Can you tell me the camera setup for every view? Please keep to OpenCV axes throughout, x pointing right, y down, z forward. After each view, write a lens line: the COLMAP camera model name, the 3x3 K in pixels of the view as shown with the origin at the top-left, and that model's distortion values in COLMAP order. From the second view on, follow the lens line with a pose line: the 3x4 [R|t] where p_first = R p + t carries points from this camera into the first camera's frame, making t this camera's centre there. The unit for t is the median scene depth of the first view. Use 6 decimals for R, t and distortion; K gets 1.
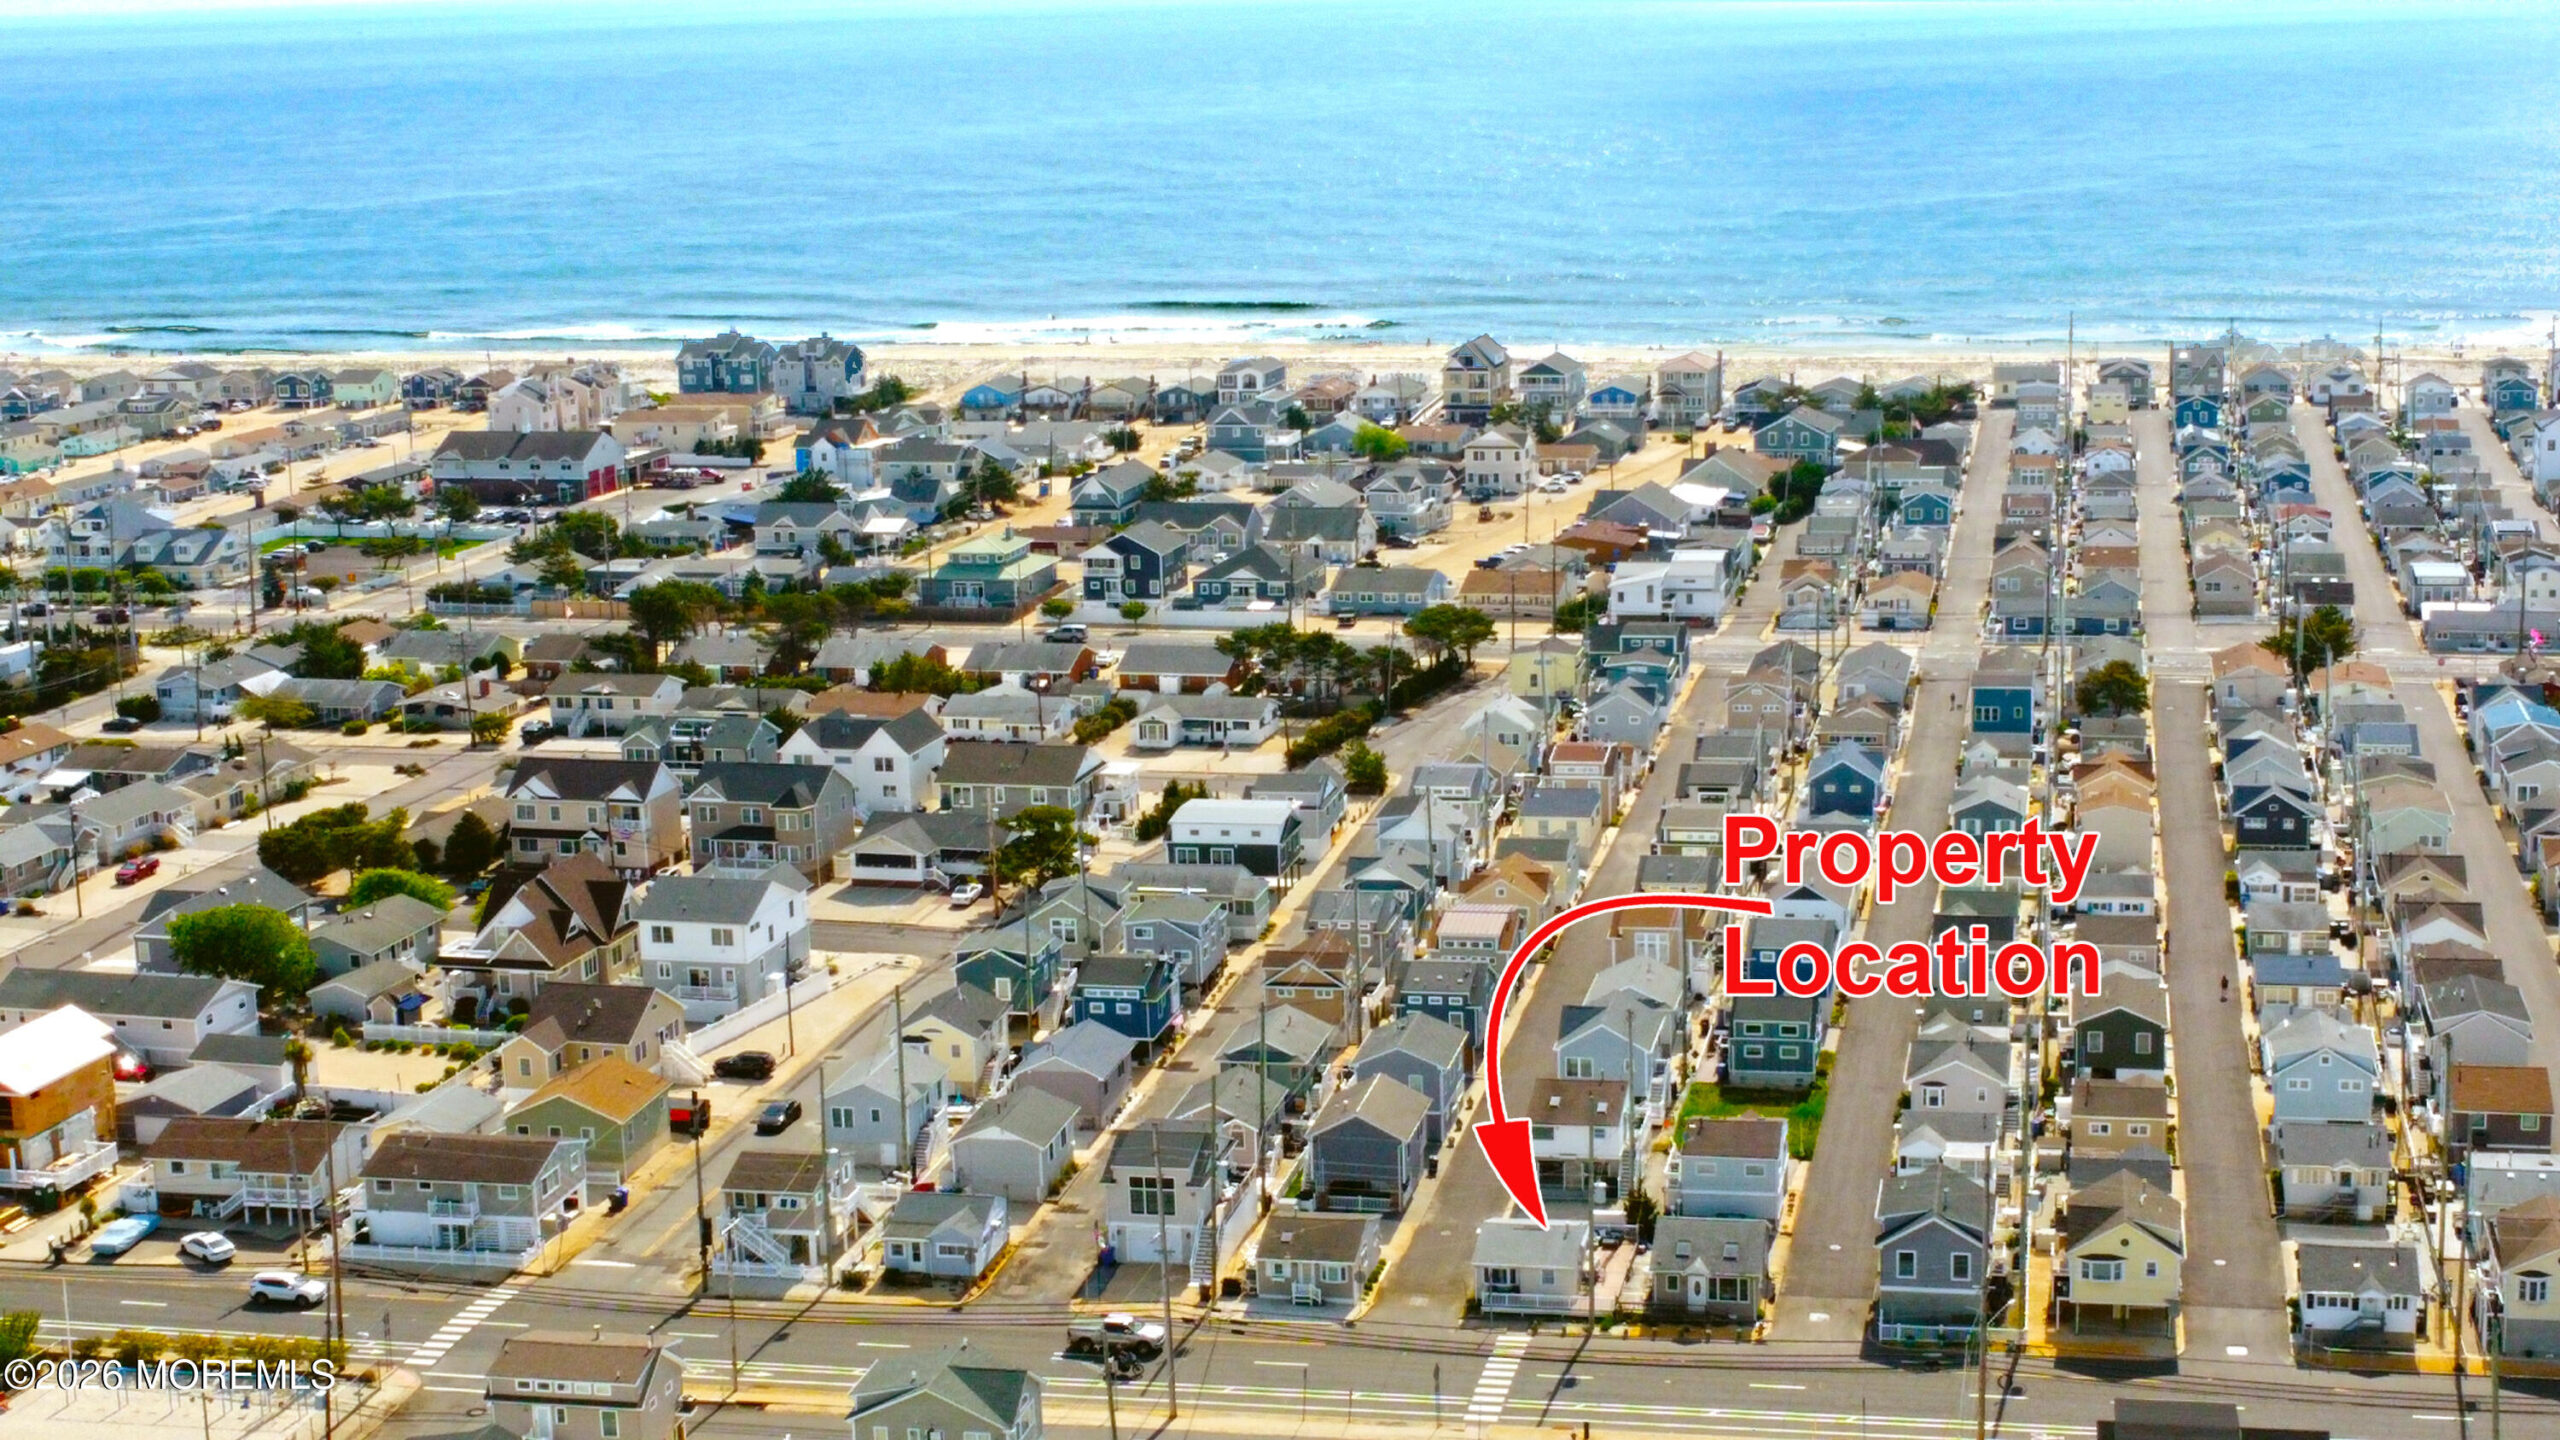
lens RADIAL K [[3651.1, 0, 1280.0], [0, 3651.1, 720.0], [0, 0, 1]] dist [-0.030088, 0.035030]
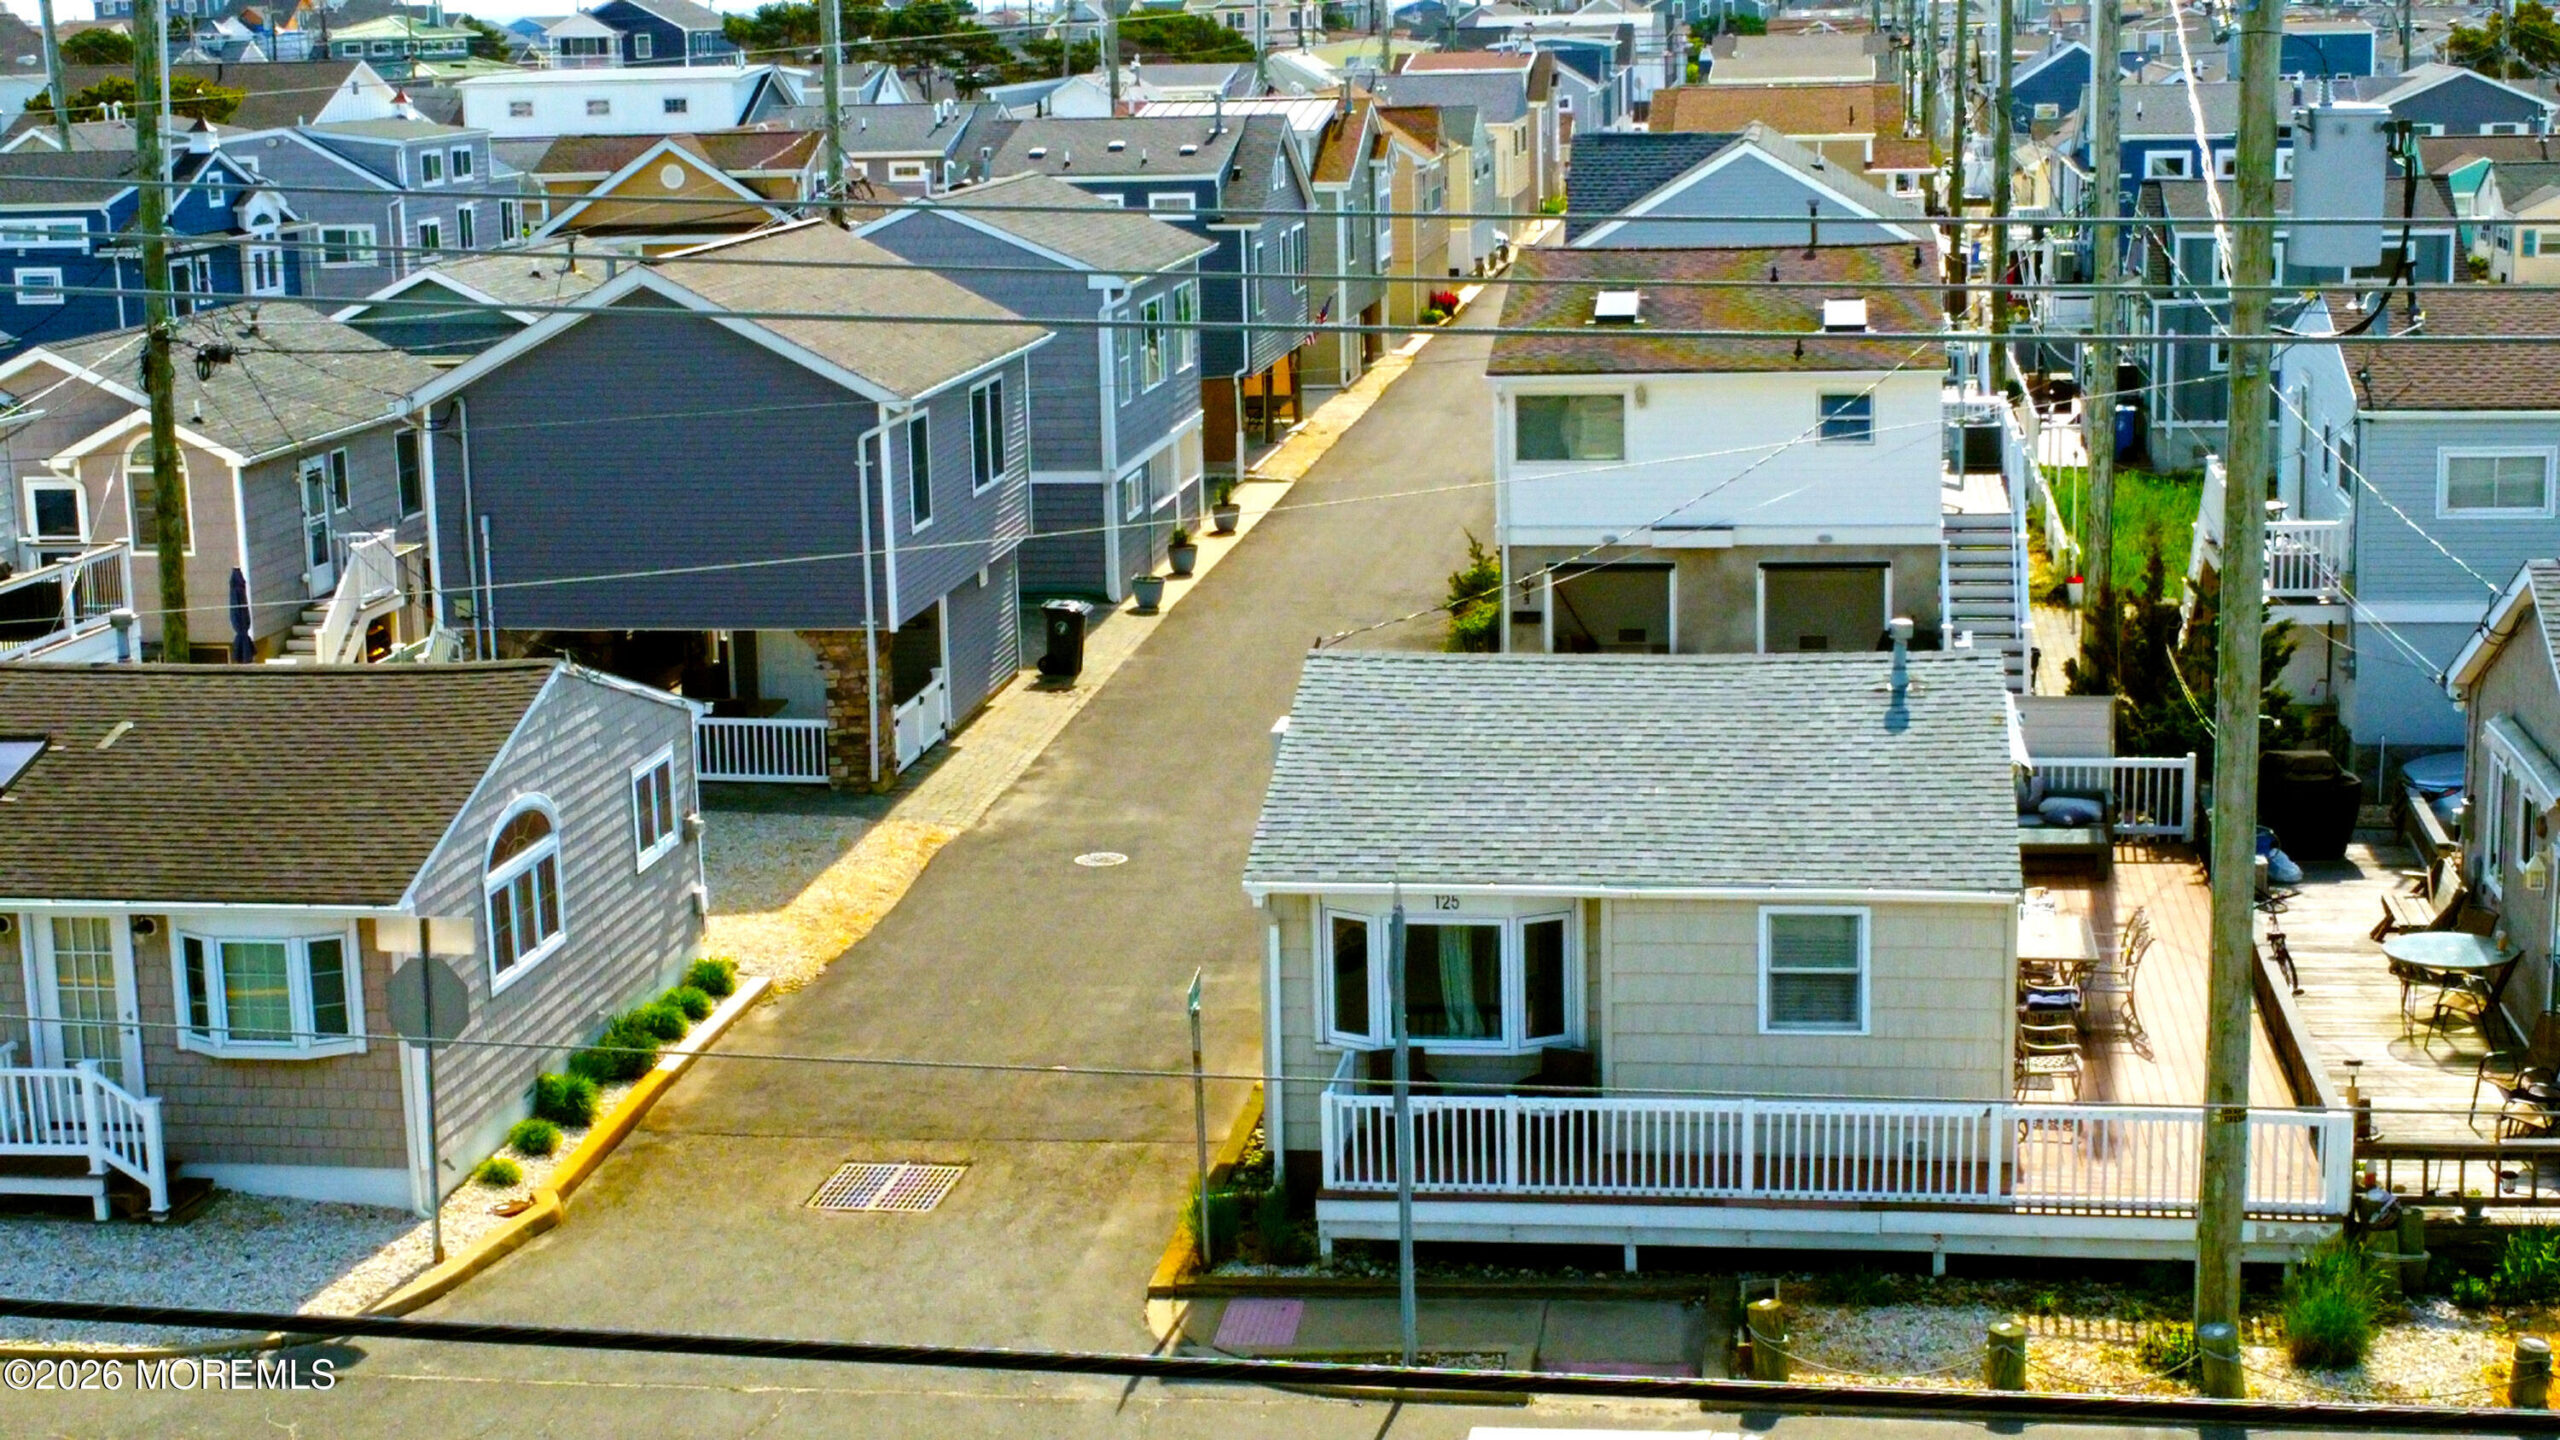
lens RADIAL K [[3651.1, 0, 1280.0], [0, 3651.1, 720.0], [0, 0, 1]] dist [-0.030088, 0.035030]
pose [[0.997593, -0.004280, 0.069205, 0.044168], [0.004607, 0.999979, -0.004573, 0.142238], [-0.069184, 0.004881, 0.997592, 0.857235]]
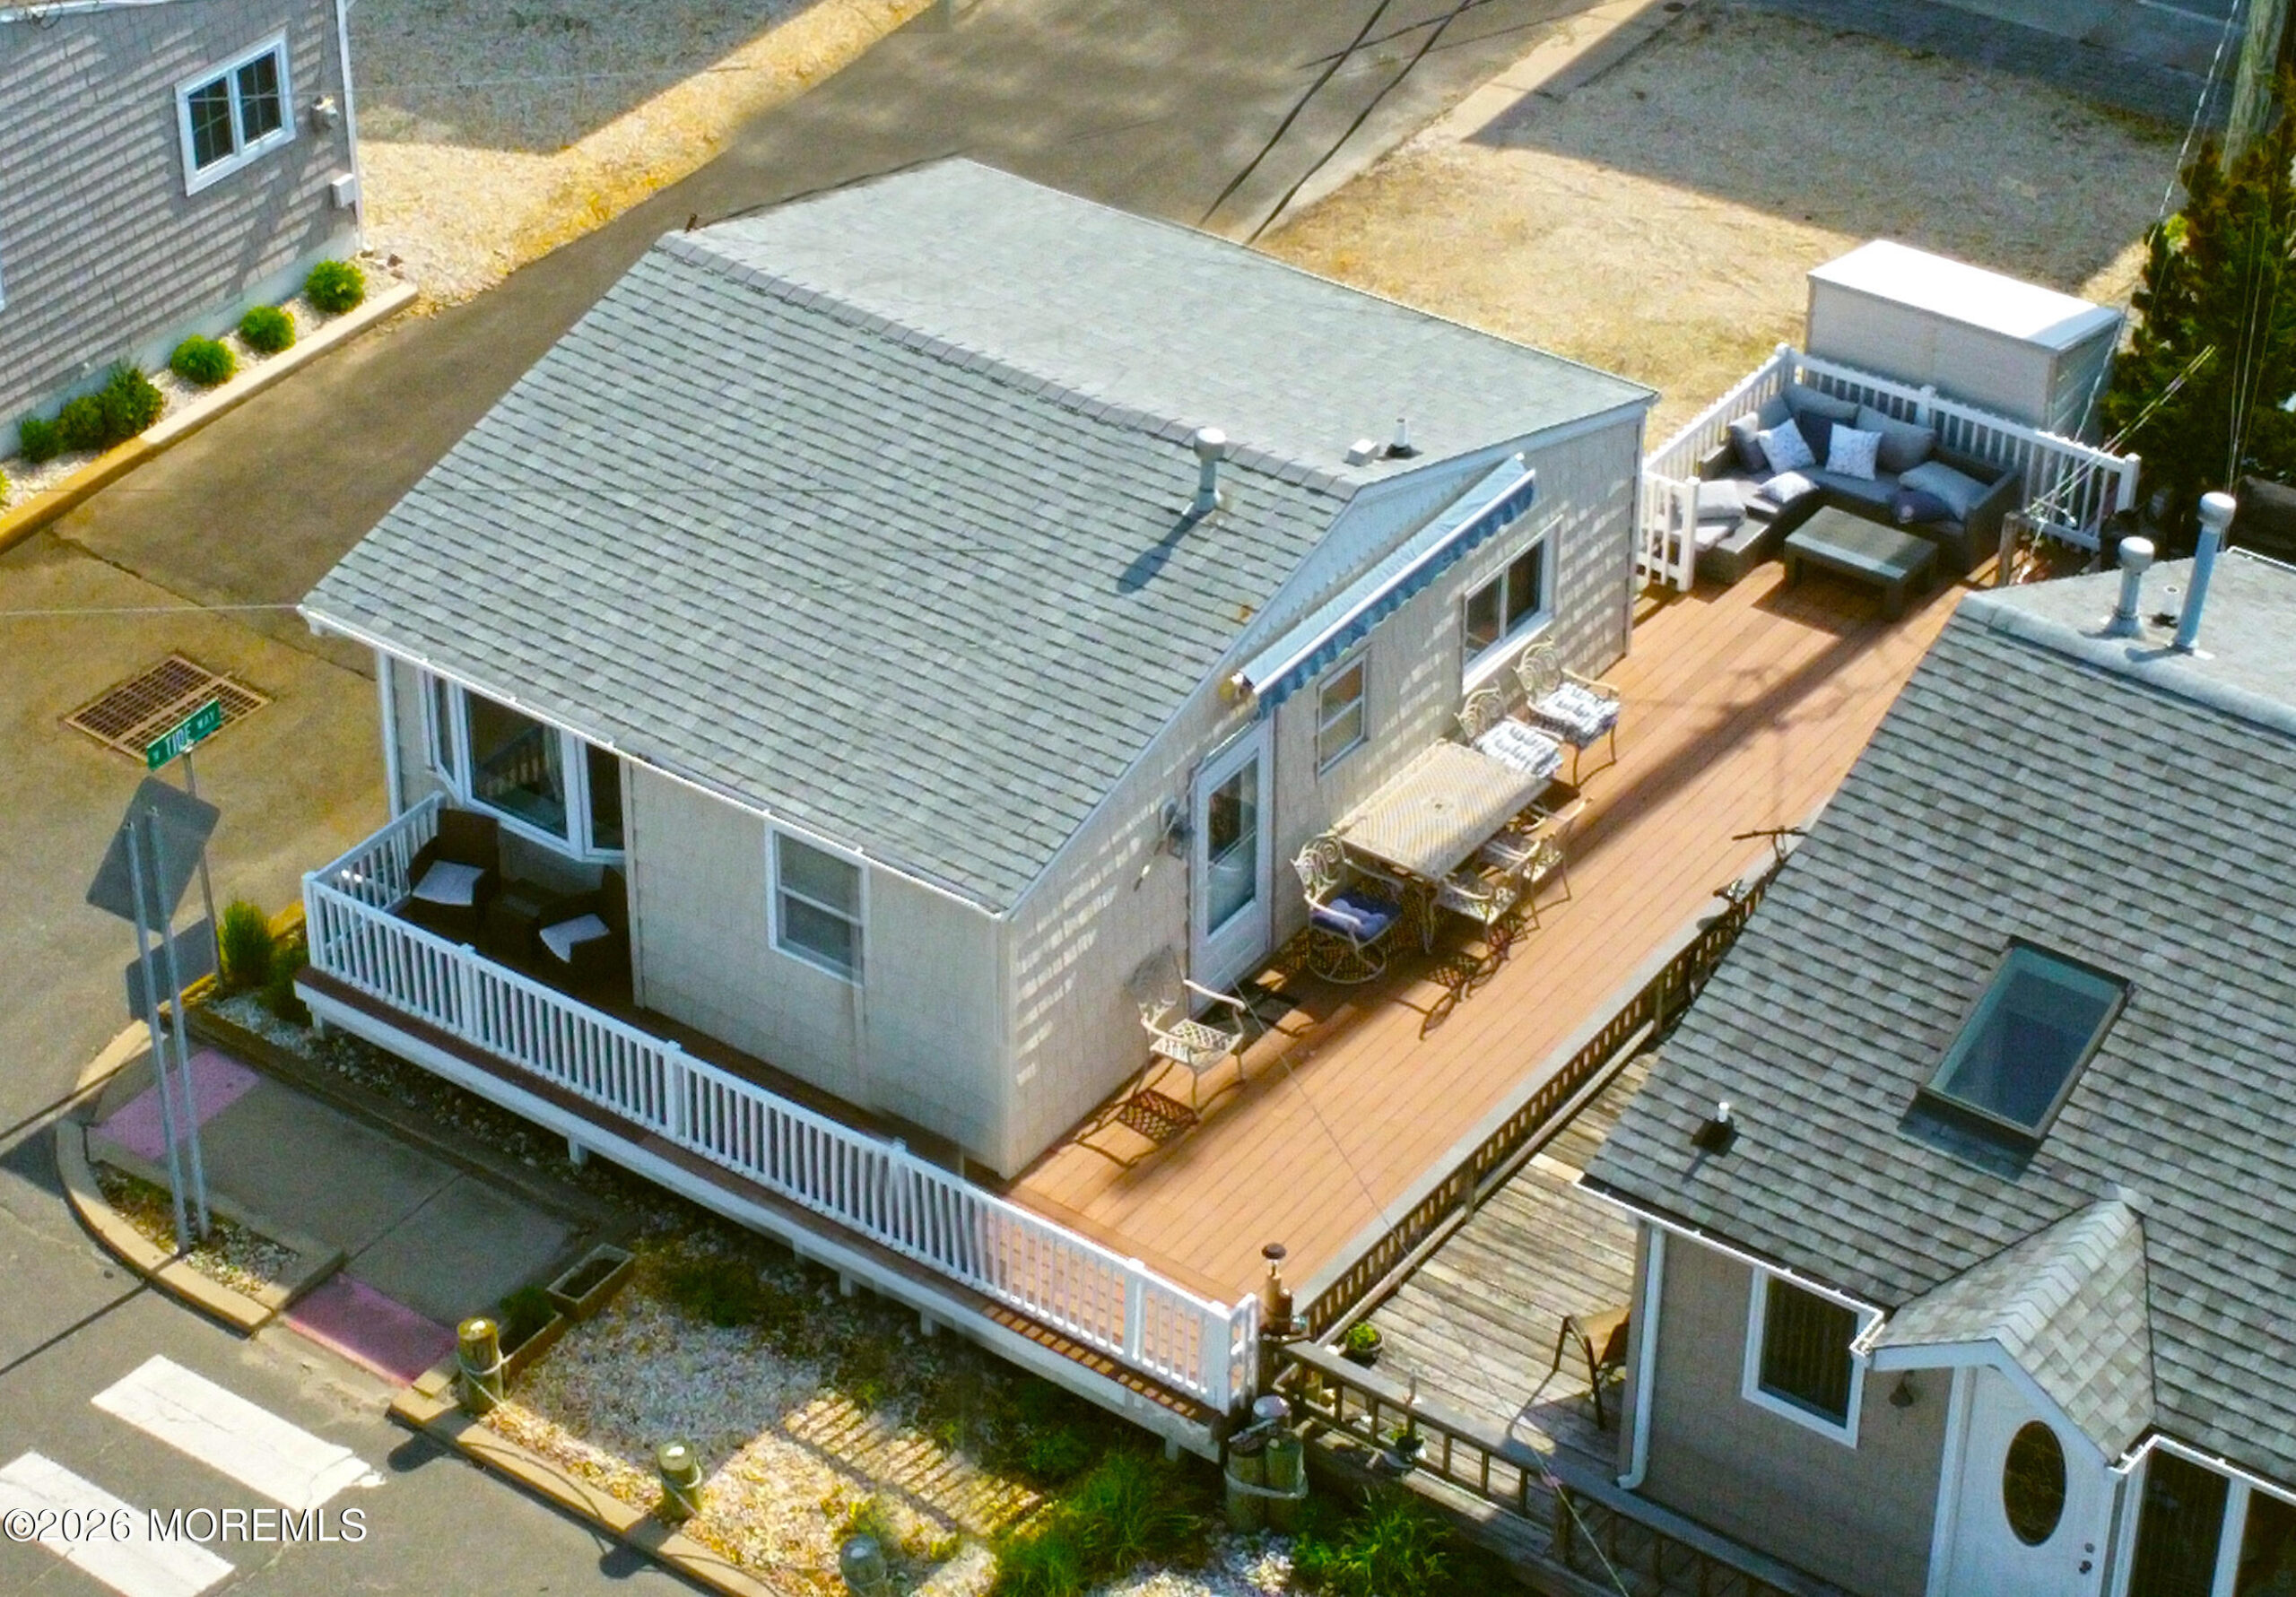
lens RADIAL K [[5001.3, 0, 835.8], [0, 5001.3, 604.0], [0, 0, 1]] dist [-0.036690, 0.041722]
pose [[0.897992, 0.244020, -0.366148, 0.125481], [-0.090948, 0.917098, 0.388150, 0.084324], [0.430510, -0.315255, 0.845740, 0.863644]]
